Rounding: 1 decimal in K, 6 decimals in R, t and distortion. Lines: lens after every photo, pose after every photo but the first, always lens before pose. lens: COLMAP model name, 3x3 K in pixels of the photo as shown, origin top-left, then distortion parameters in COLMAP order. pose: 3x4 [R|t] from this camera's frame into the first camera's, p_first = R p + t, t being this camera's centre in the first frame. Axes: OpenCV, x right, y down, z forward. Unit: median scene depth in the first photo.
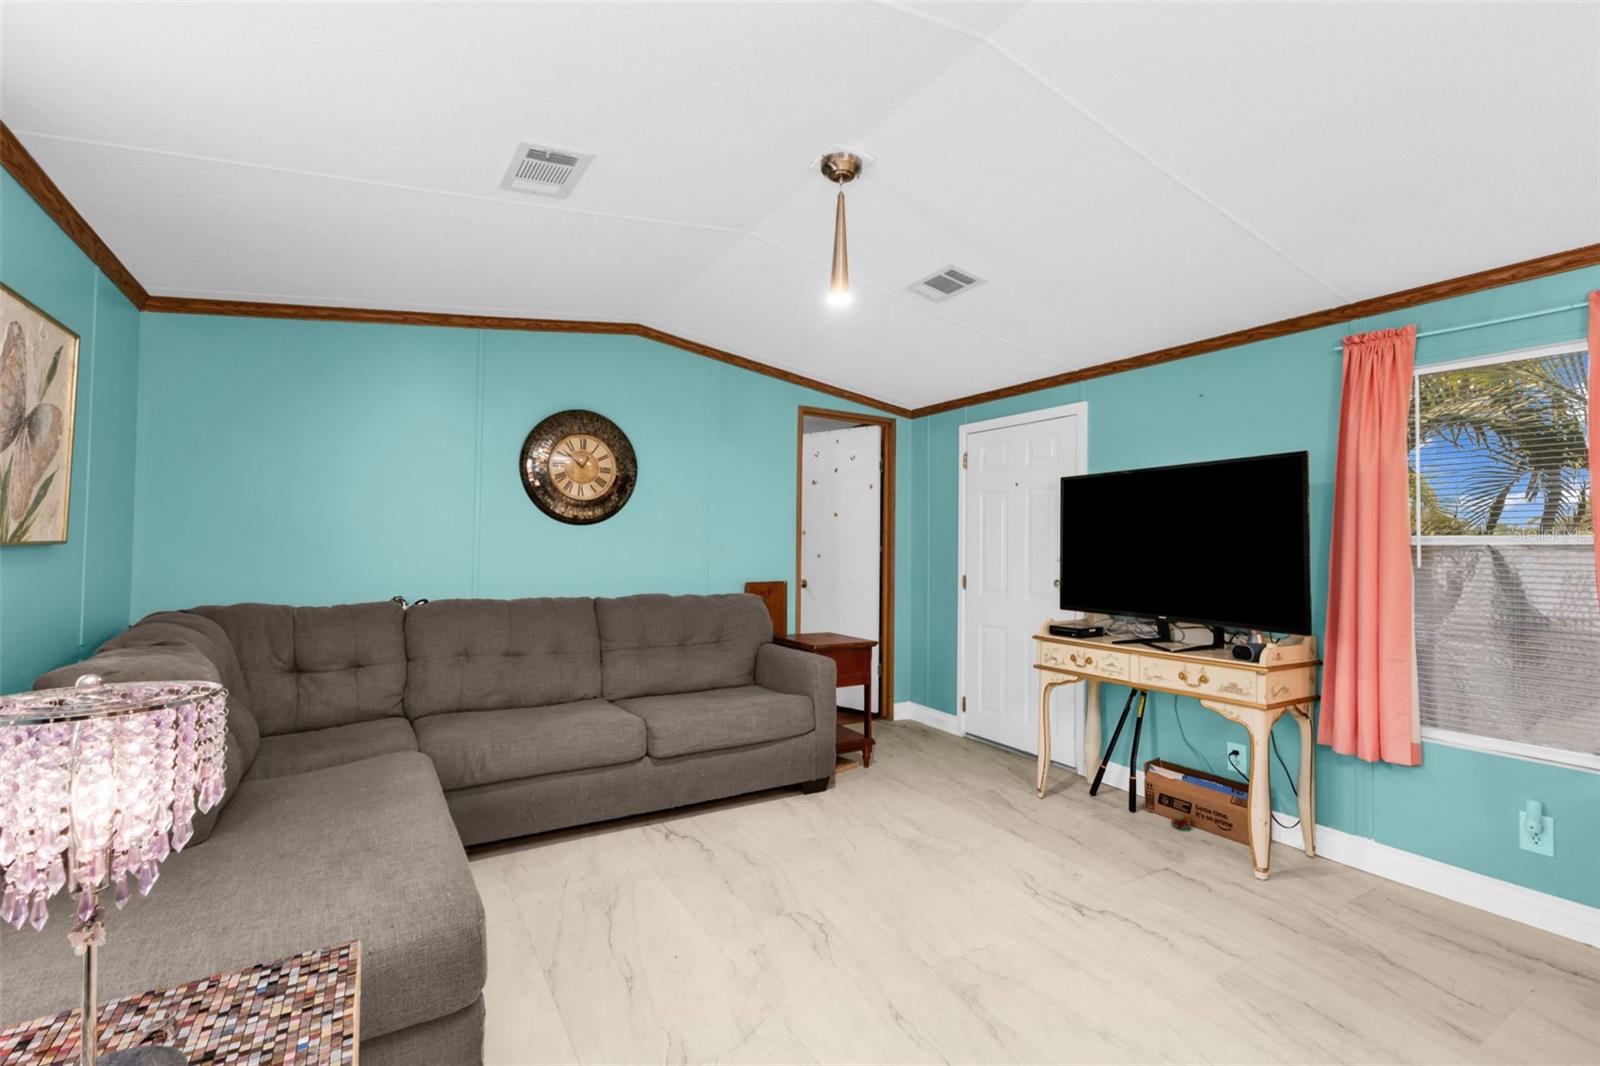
lens RADIAL K [[696.2, 0, 755.0], [0, 696.2, 537.4], [0, 0, 1]] dist [0.001972, 0.000419]
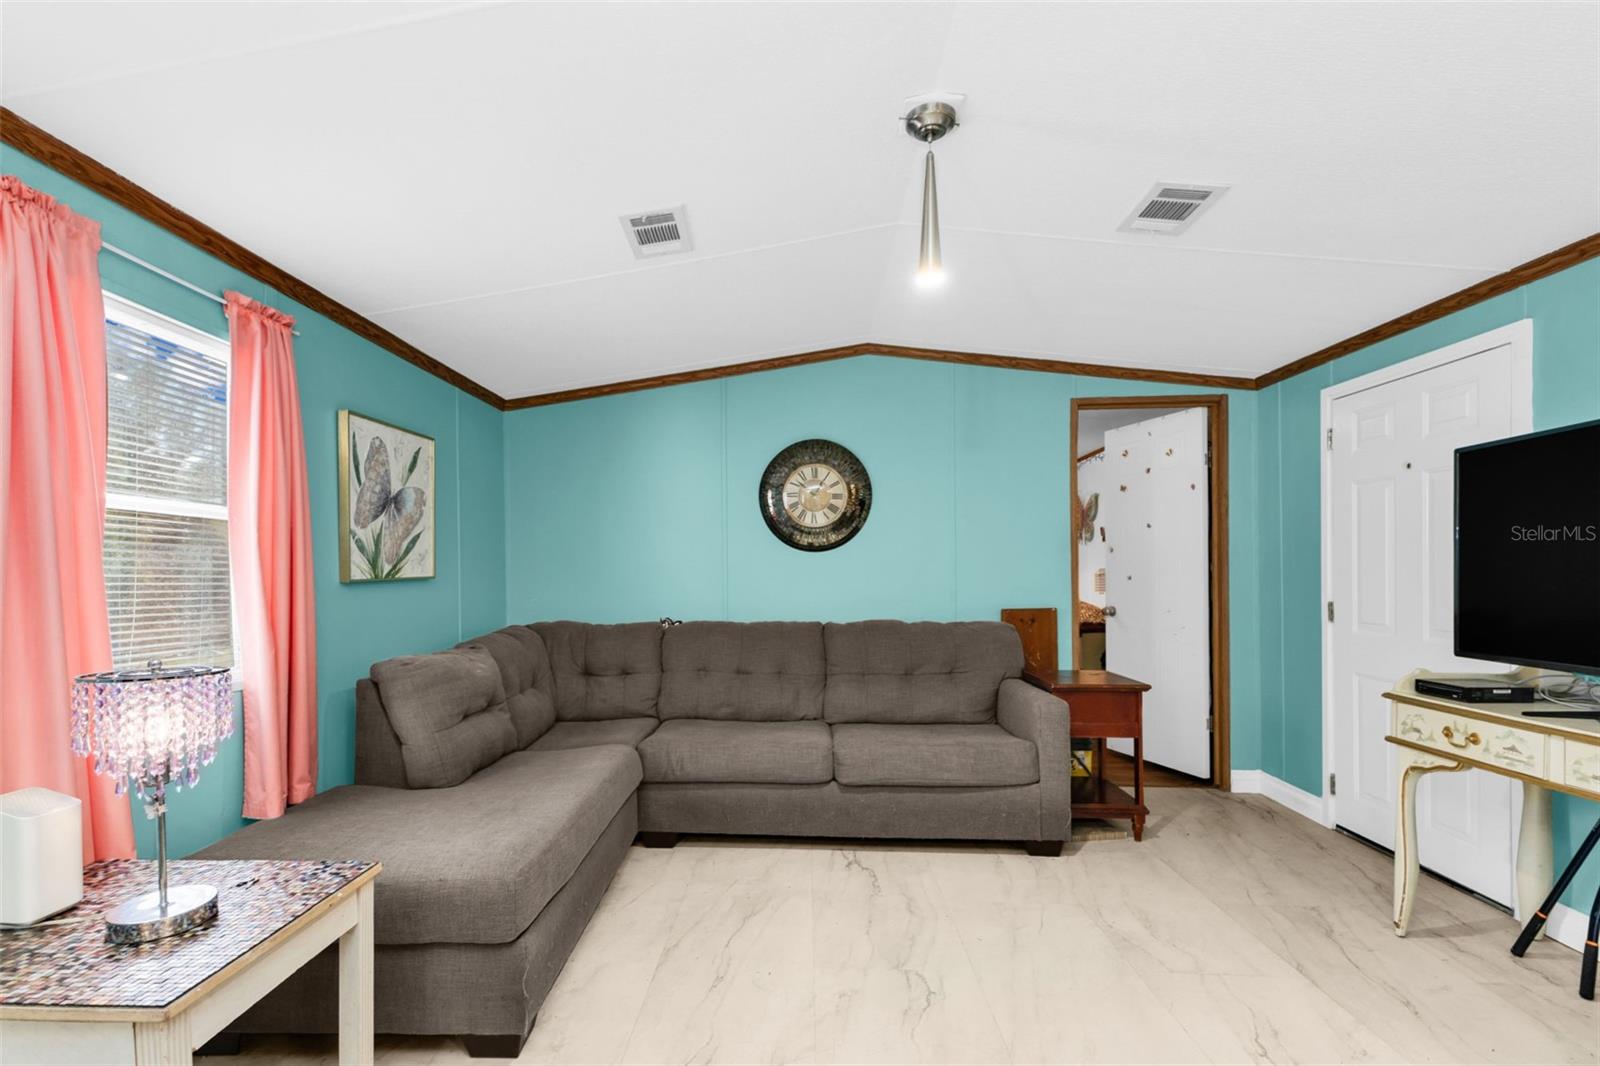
lens RADIAL K [[696.2, 0, 734.1], [0, 696.2, 587.0], [0, 0, 1]] dist [0.001972, 0.000419]
pose [[0.817573, -0.007967, -0.575770, 0.276813], [0.028308, 0.999251, 0.026370, 0.004226], [0.575128, -0.037858, 0.817187, 0.098953]]
